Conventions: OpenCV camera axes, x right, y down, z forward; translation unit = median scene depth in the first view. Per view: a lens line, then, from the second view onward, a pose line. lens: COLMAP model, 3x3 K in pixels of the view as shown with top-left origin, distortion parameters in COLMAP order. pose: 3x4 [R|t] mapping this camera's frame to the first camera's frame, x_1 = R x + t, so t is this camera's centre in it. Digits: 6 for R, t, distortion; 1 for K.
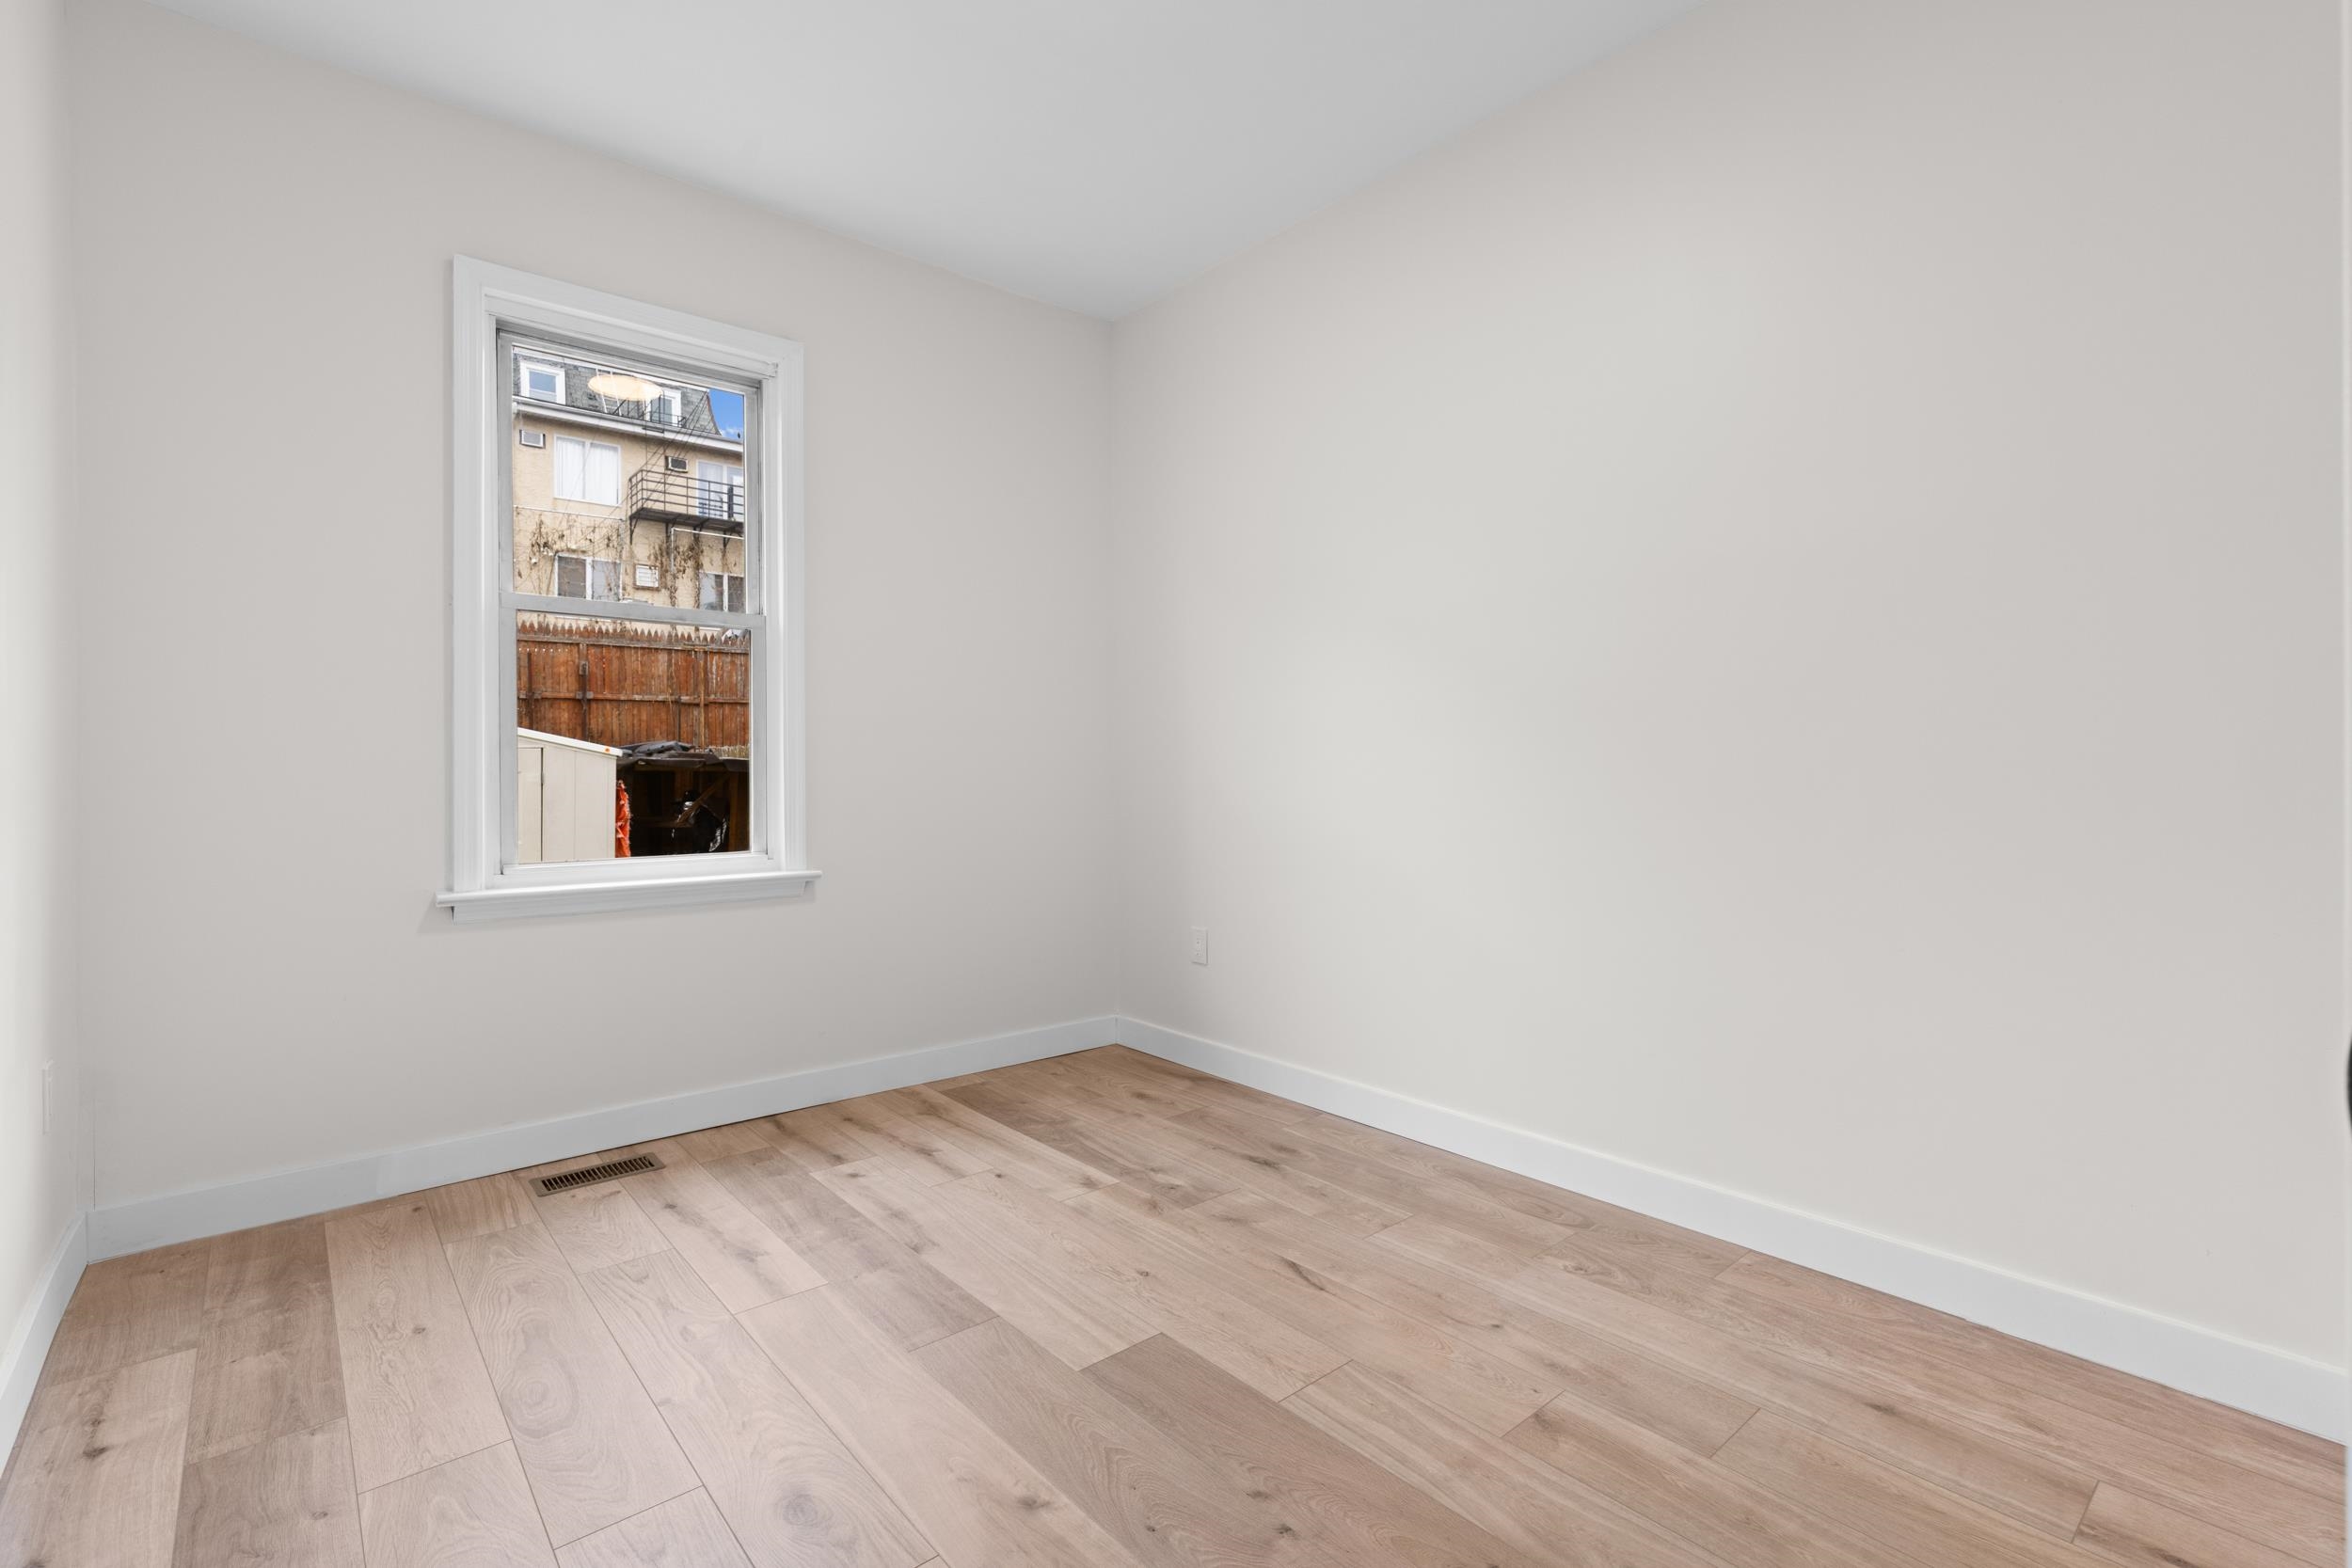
lens RADIAL K [[1057.2, 0, 1170.1], [0, 1057.2, 798.0], [0, 0, 1]] dist [0.006190, -0.000237]
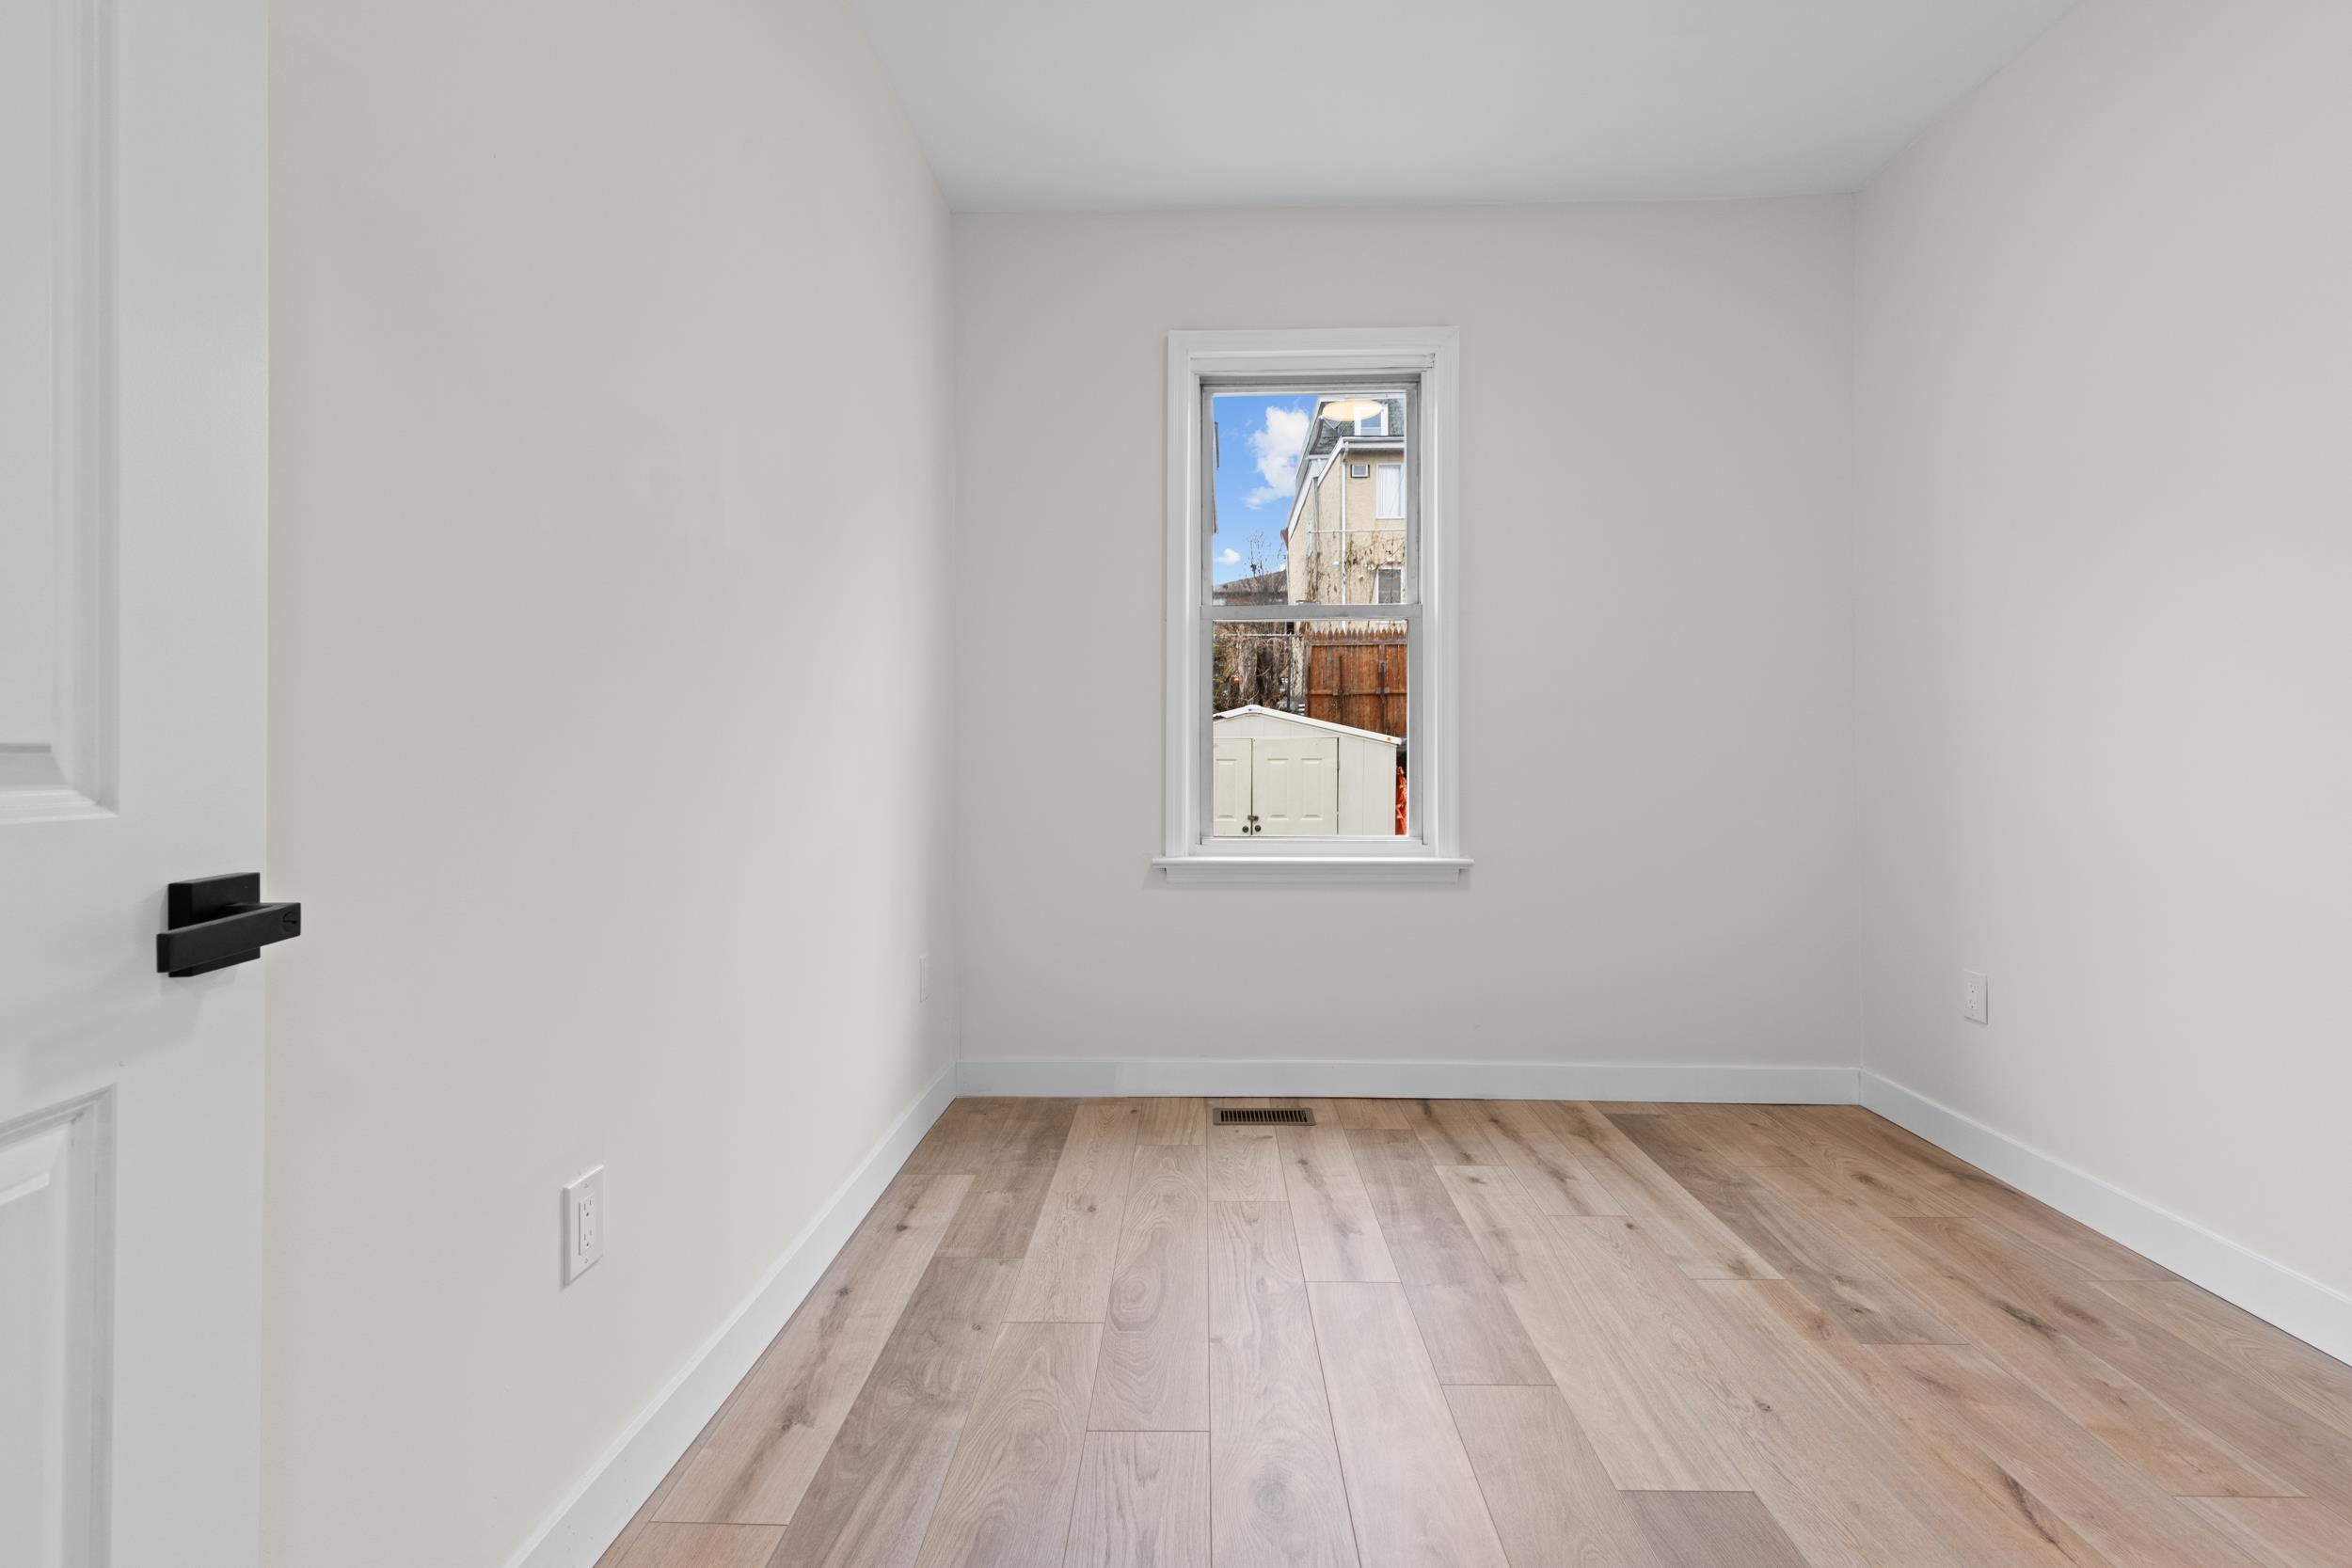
lens RADIAL K [[1052.6, 0, 1178.9], [0, 1052.6, 774.7], [0, 0, 1]] dist [0.008580, -0.001668]
pose [[0.749250, 0.013590, -0.662147, 0.131799], [-0.020486, 0.999787, -0.002661, -0.002075], [0.661970, 0.015558, 0.749369, 0.105420]]
